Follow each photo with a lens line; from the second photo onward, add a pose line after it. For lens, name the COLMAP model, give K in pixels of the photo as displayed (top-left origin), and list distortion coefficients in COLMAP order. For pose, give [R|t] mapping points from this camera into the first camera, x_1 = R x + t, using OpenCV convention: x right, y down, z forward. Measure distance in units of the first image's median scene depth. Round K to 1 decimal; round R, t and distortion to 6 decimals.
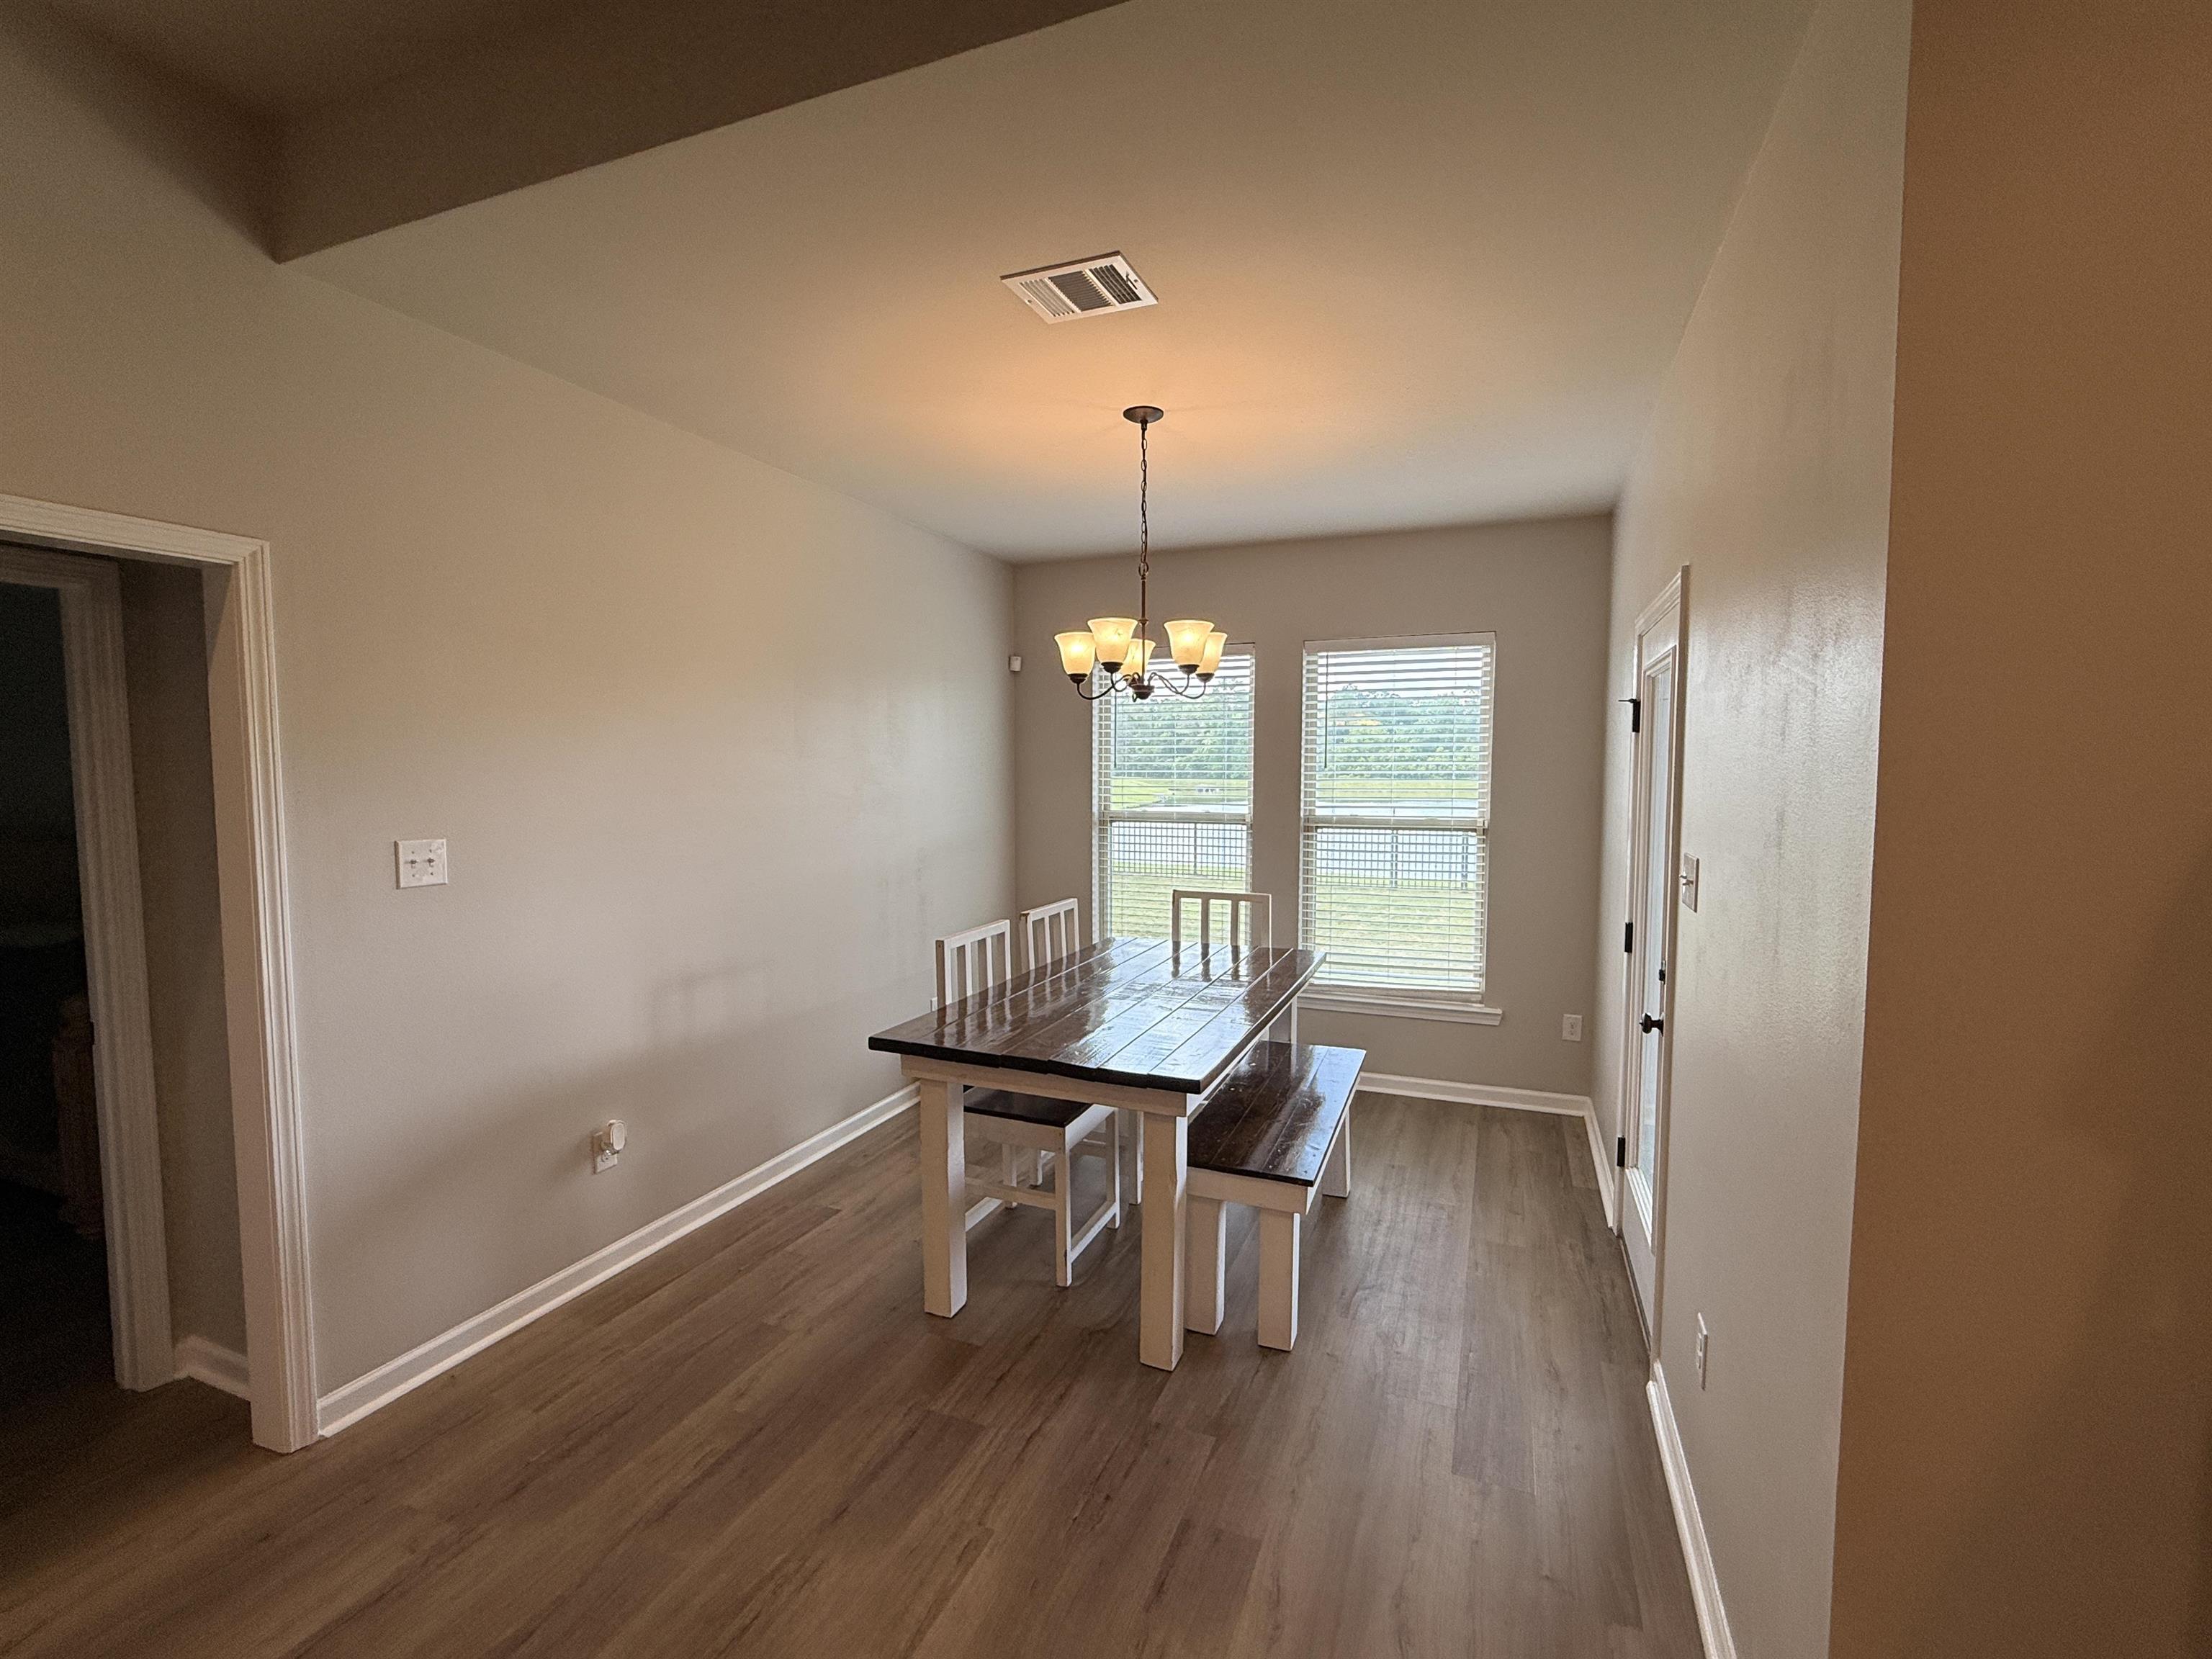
lens RADIAL K [[978.6, 0, 1106.0], [0, 978.6, 829.5], [0, 0, 1]] dist [0.001003, 0.000264]
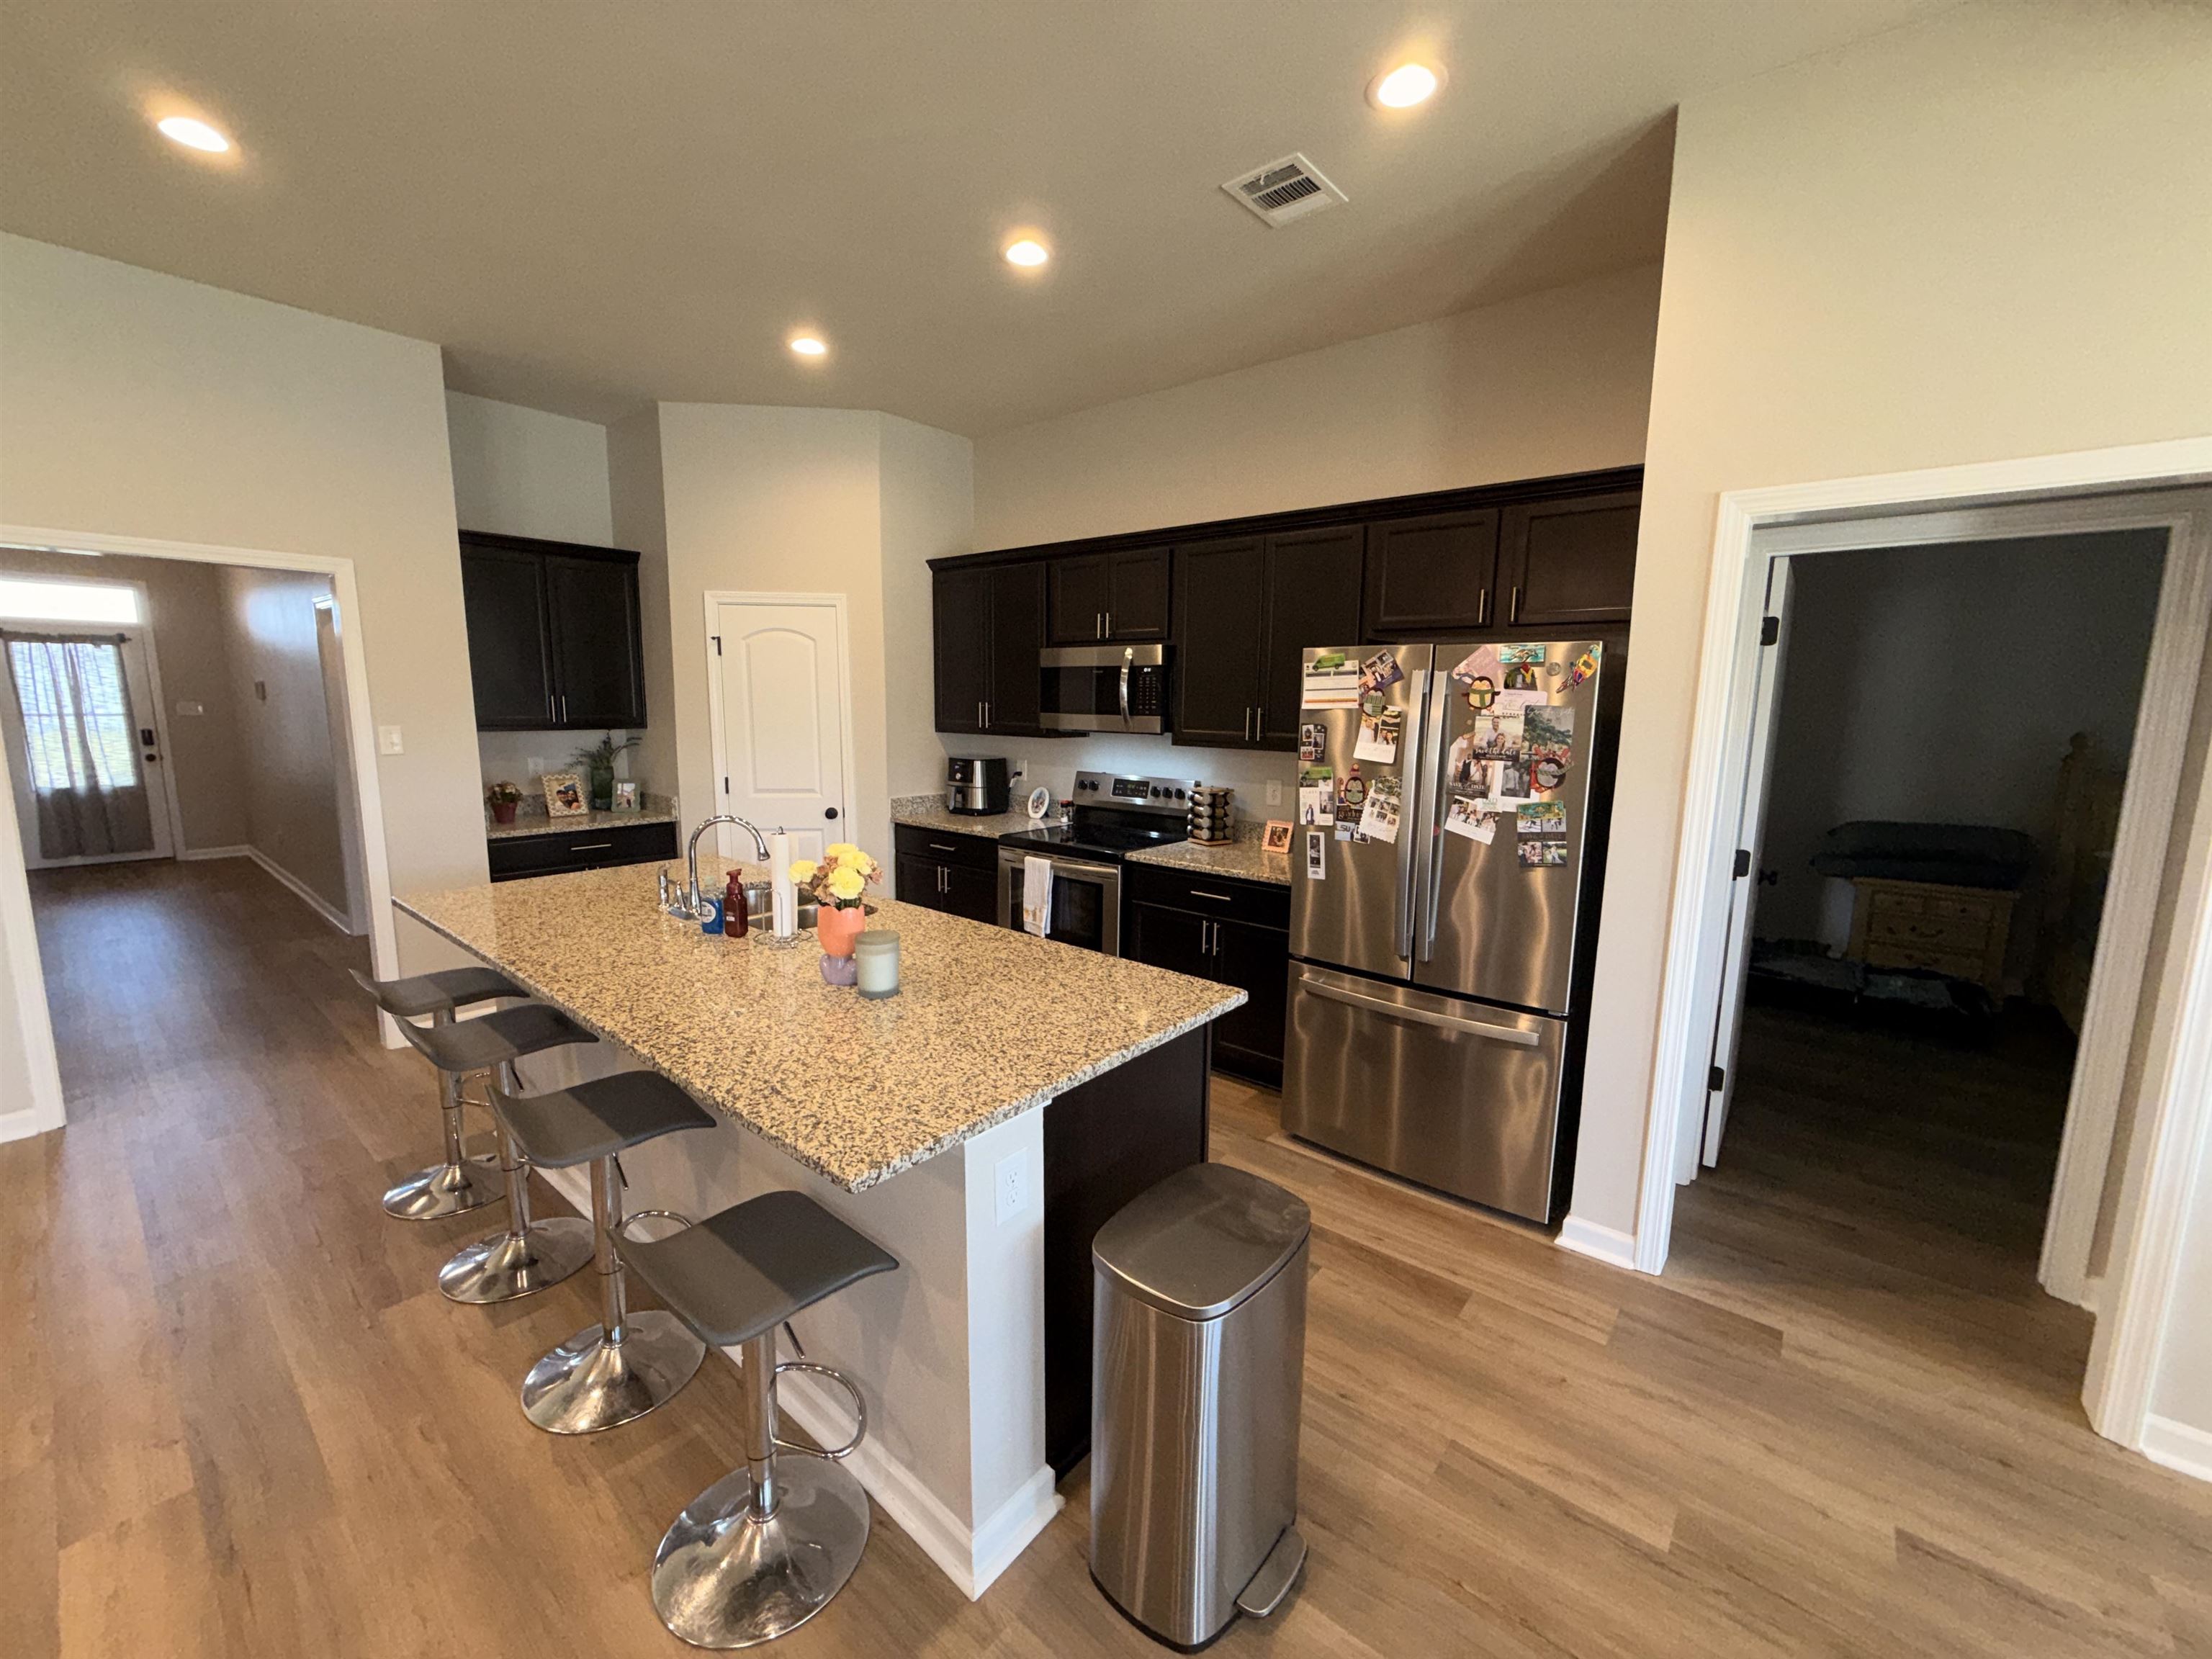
lens RADIAL K [[882.6, 0, 1106.0], [0, 882.6, 829.5], [0, 0, 1]] dist [0.000166, -0.000026]
pose [[-0.300691, 0.137278, -0.943790, 0.128079], [-0.073888, 0.983259, 0.166559, -0.004812], [0.950855, 0.119818, -0.285514, 0.193249]]
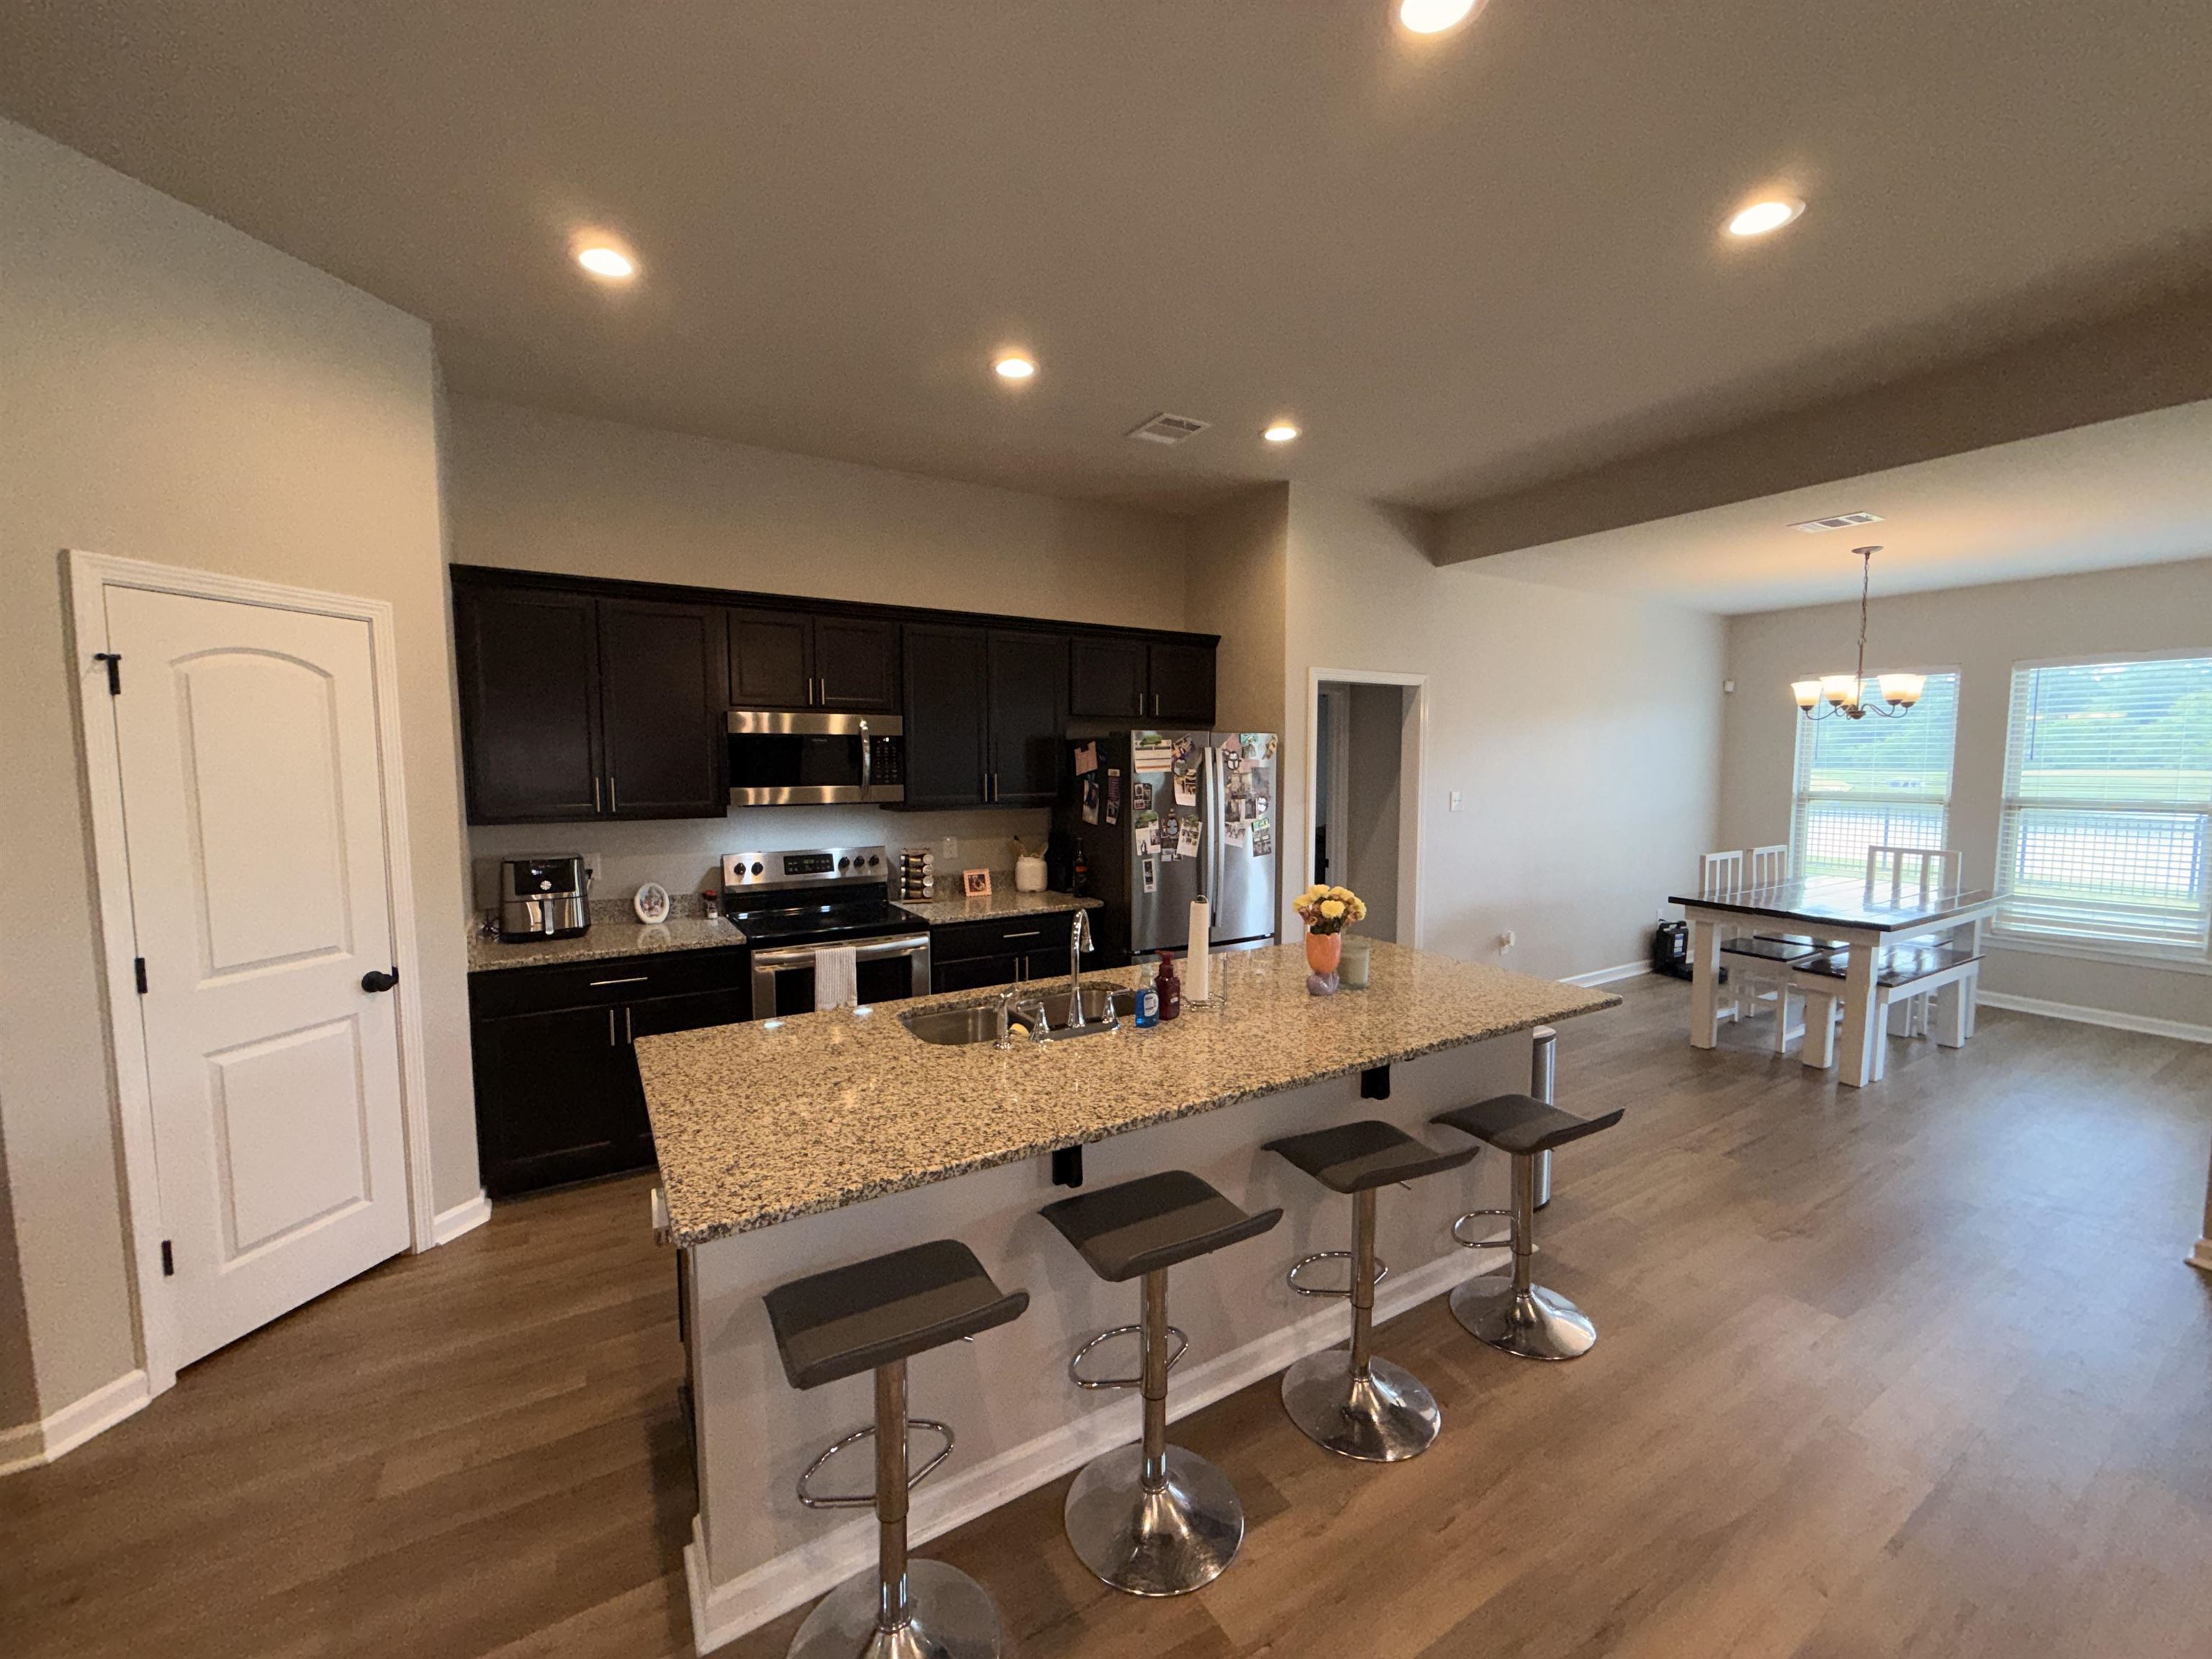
lens RADIAL K [[883.2, 0, 1106.0], [0, 883.2, 829.5], [0, 0, 1]] dist [-0.000263, 0.000166]
pose [[0.806826, 0.044444, -0.589115, -0.102180], [-0.035258, 0.999011, 0.027080, 0.061389], [0.589736, -0.001077, 0.807595, -1.002633]]
